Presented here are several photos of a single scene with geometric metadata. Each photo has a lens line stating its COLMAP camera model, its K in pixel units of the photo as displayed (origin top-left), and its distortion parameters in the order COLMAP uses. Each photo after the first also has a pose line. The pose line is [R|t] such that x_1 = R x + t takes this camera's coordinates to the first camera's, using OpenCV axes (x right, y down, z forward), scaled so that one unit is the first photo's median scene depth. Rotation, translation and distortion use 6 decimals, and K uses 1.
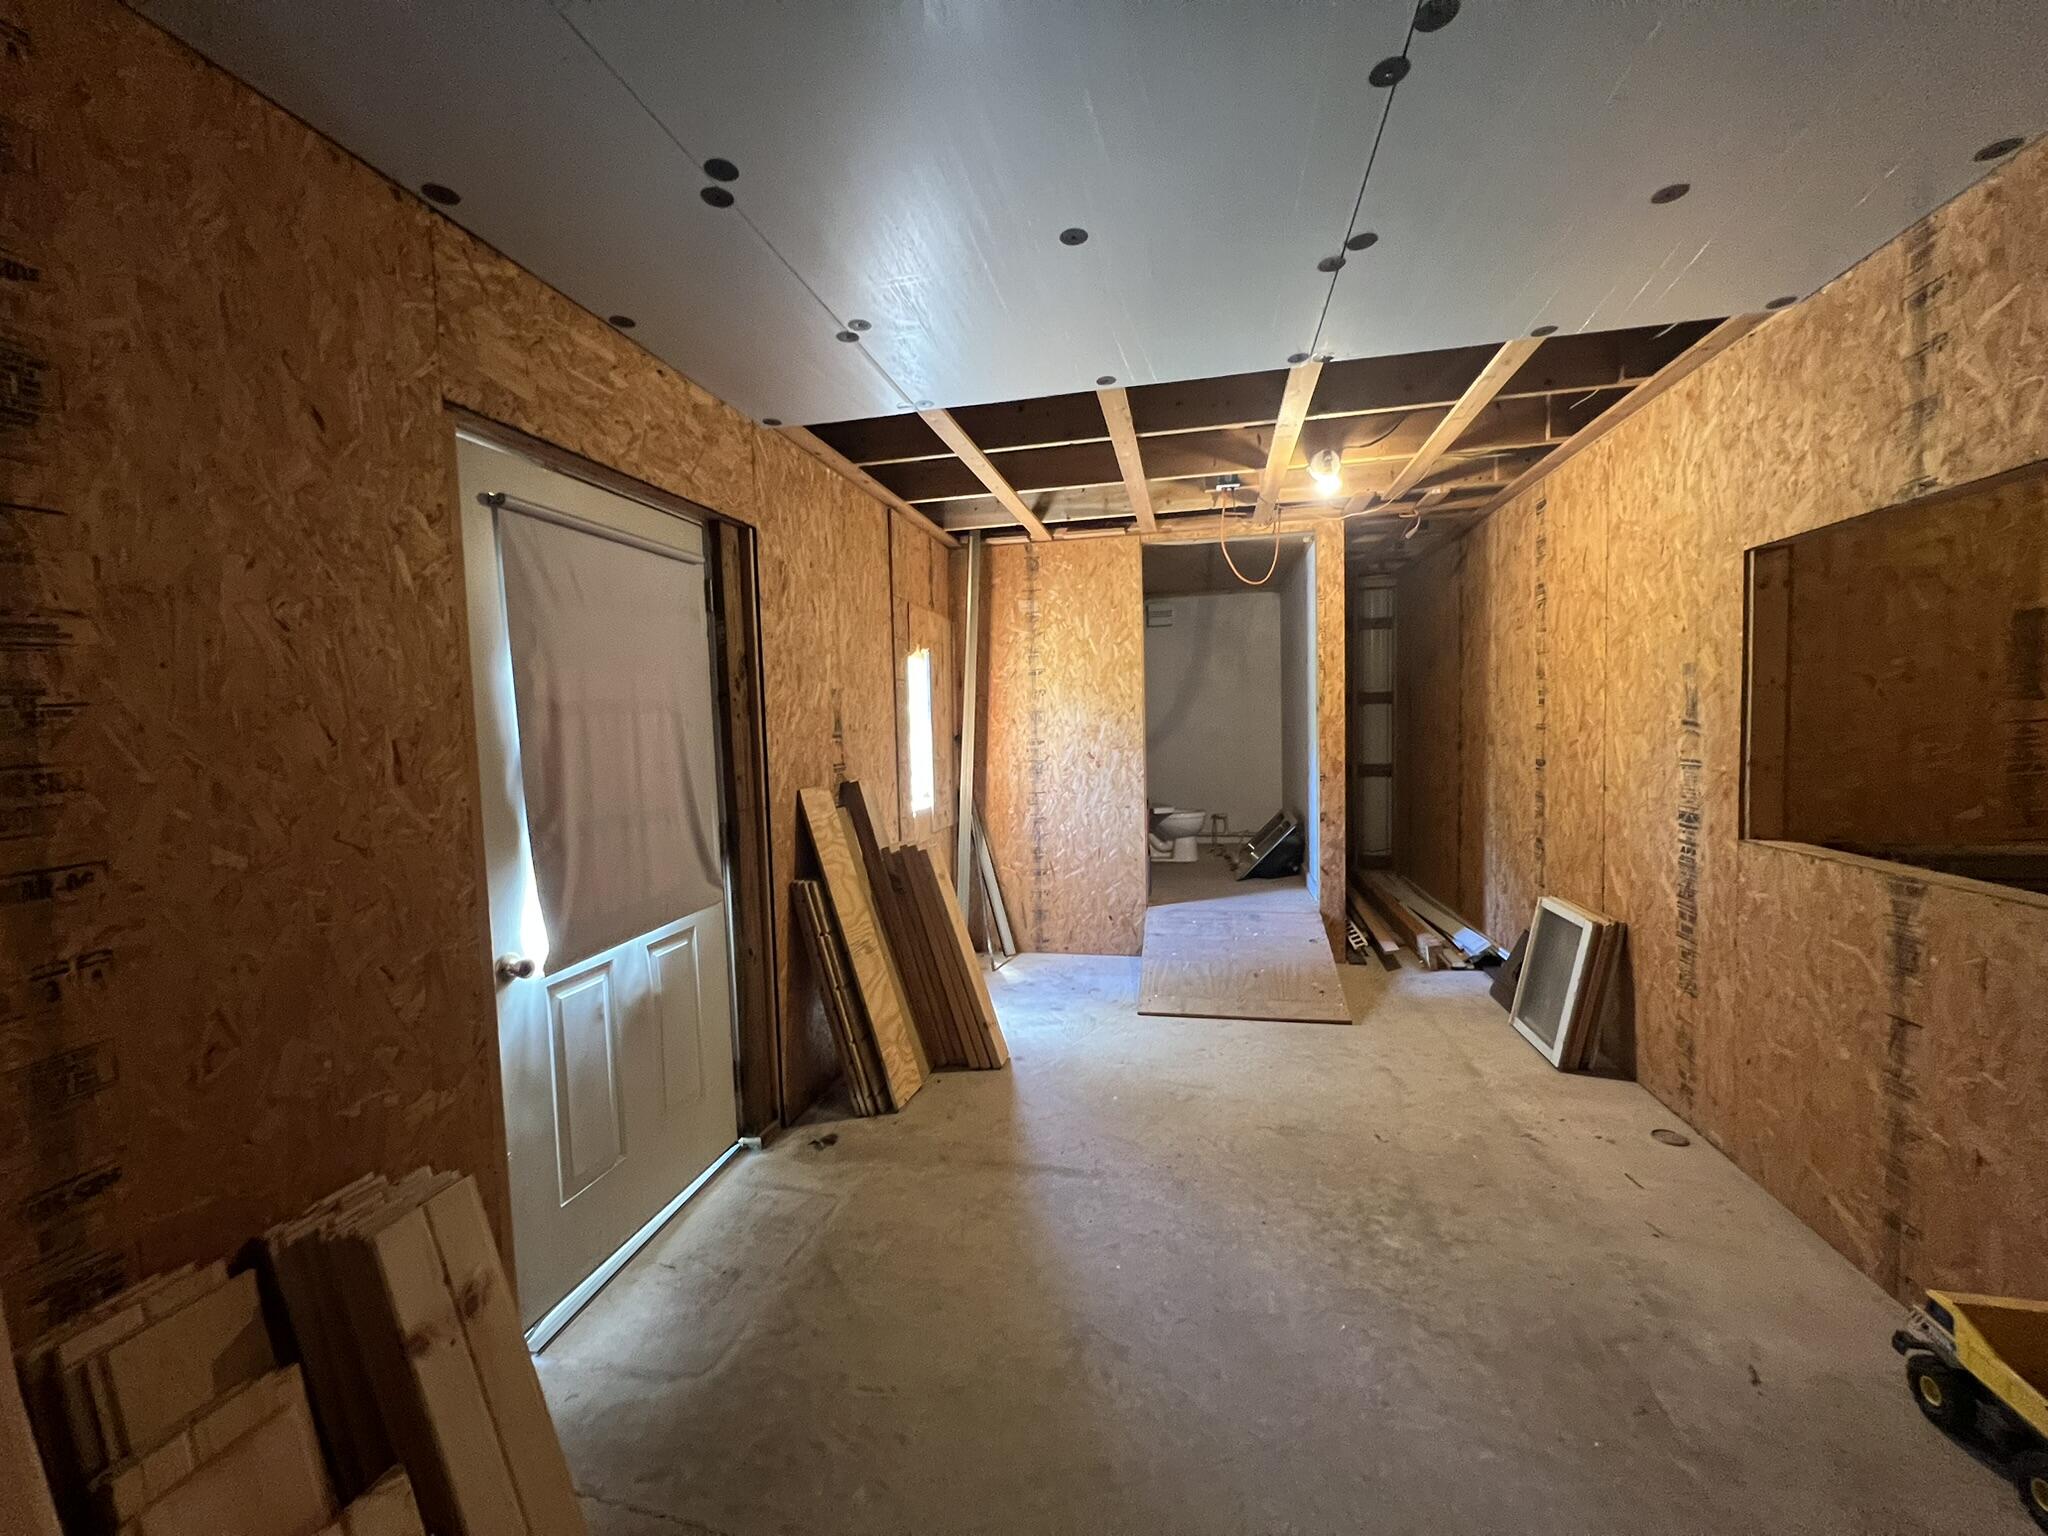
lens RADIAL K [[817.7, 0, 1024.0], [0, 817.7, 768.0], [0, 0, 1]] dist [-0.001086, 0.000176]
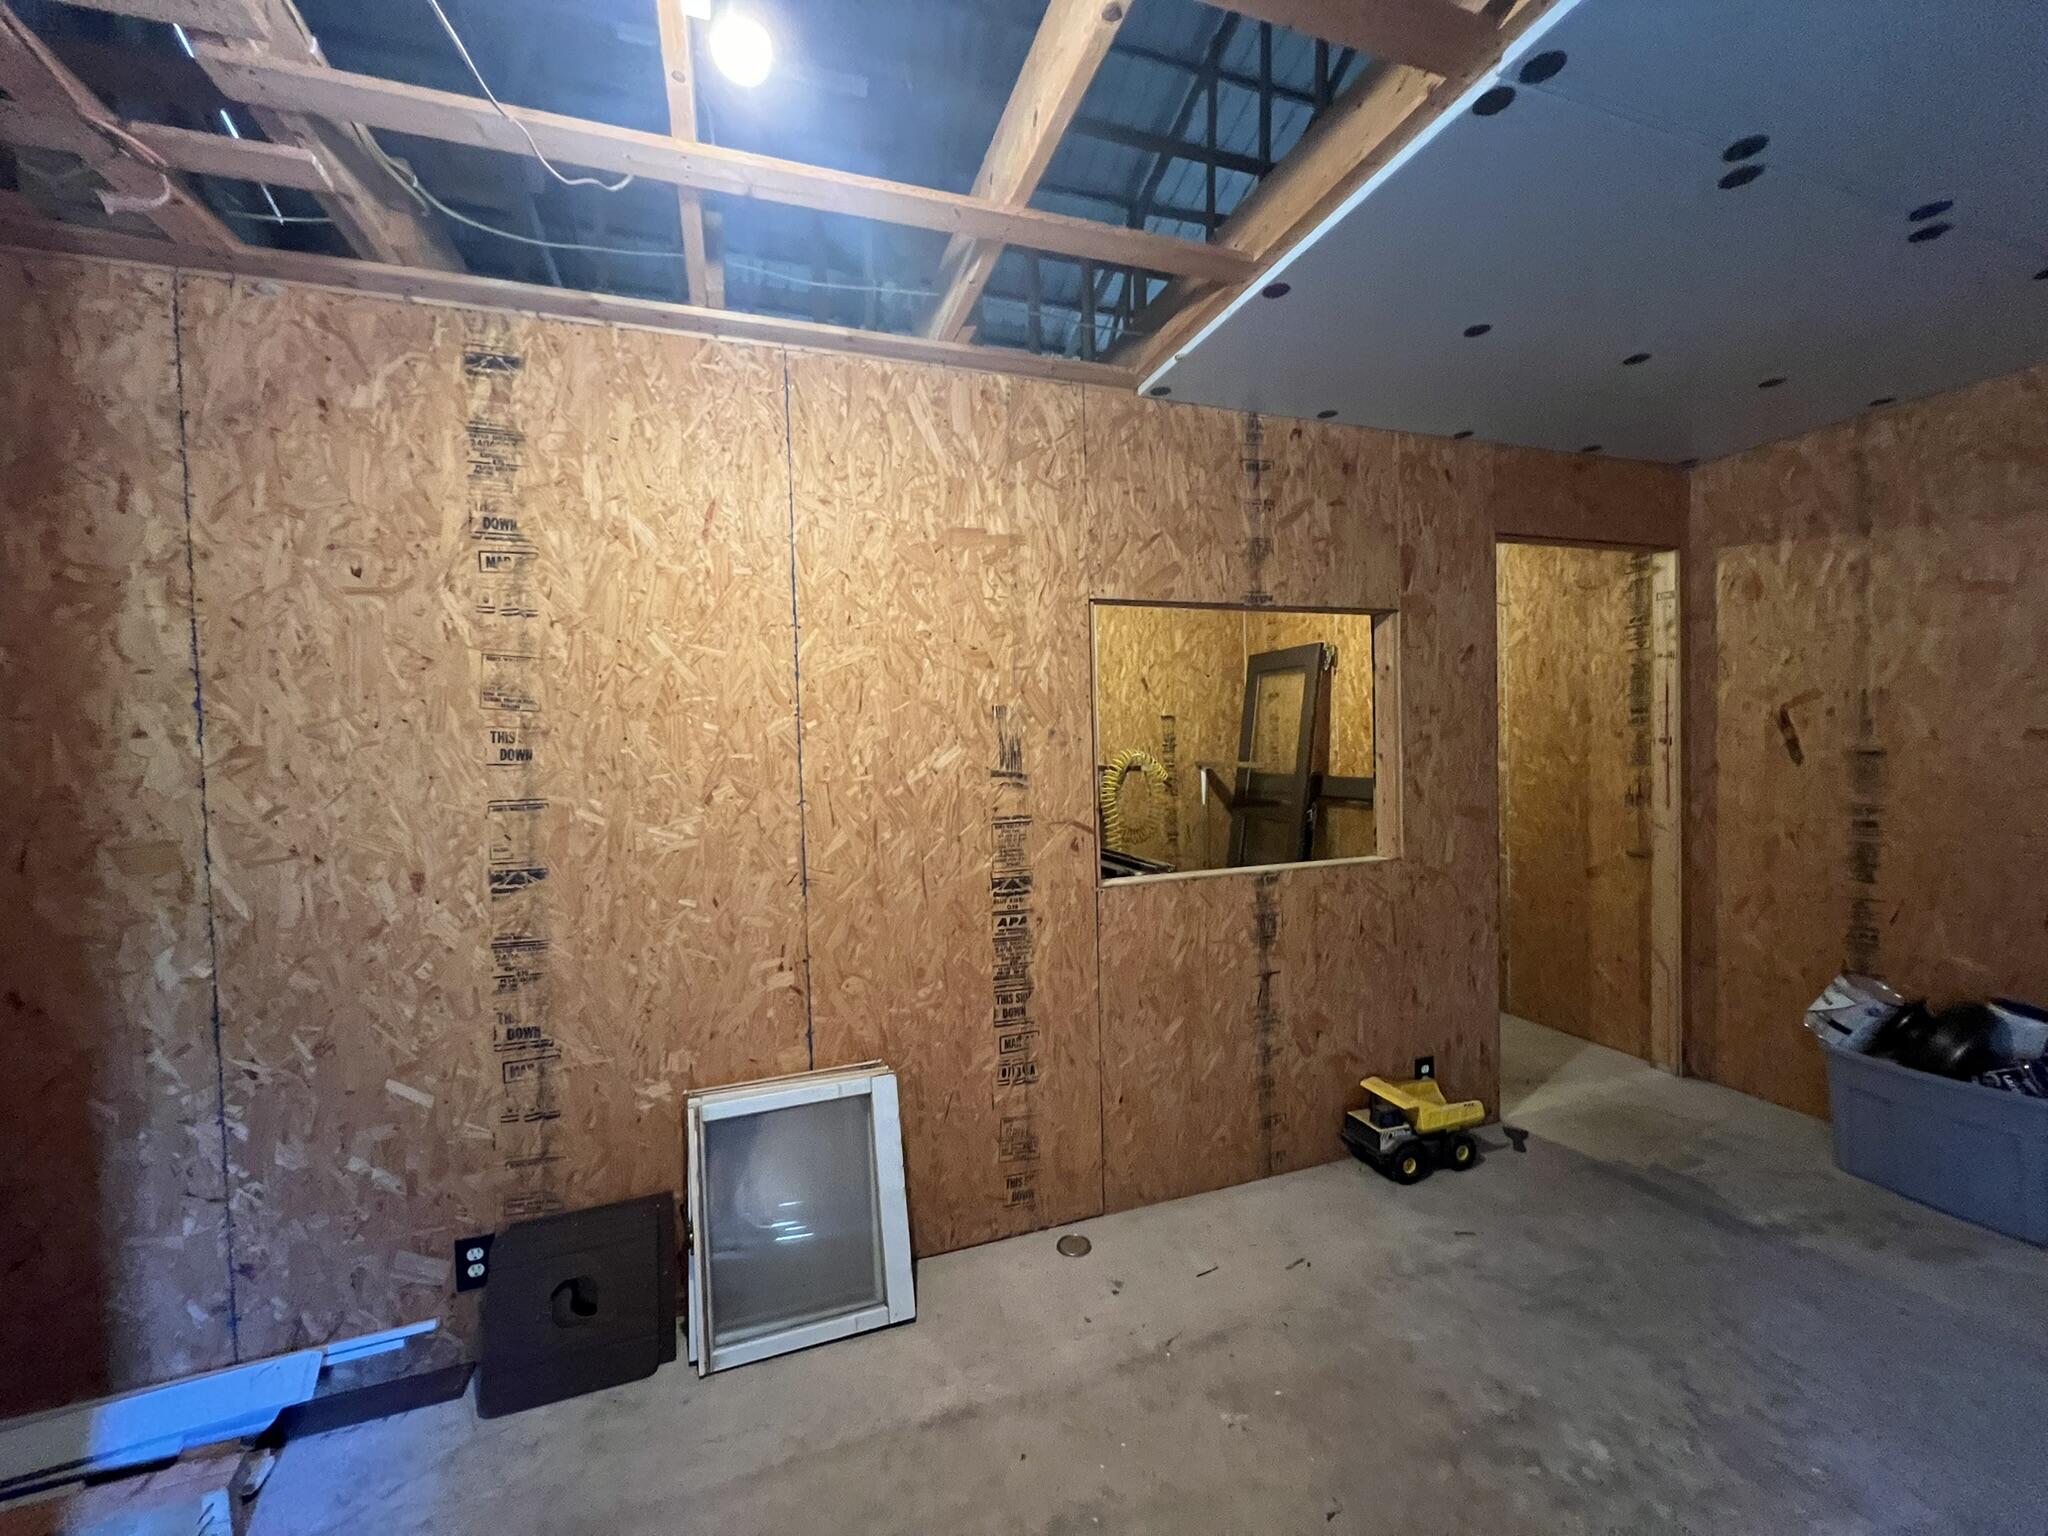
lens RADIAL K [[814.1, 0, 1024.0], [0, 814.1, 768.0], [0, 0, 1]] dist [-0.000088, -0.000071]
pose [[-0.519268, 0.015763, 0.854466, 0.090365], [0.088062, 0.995495, 0.035152, -0.126299], [-0.850062, 0.093499, -0.518317, 1.993048]]
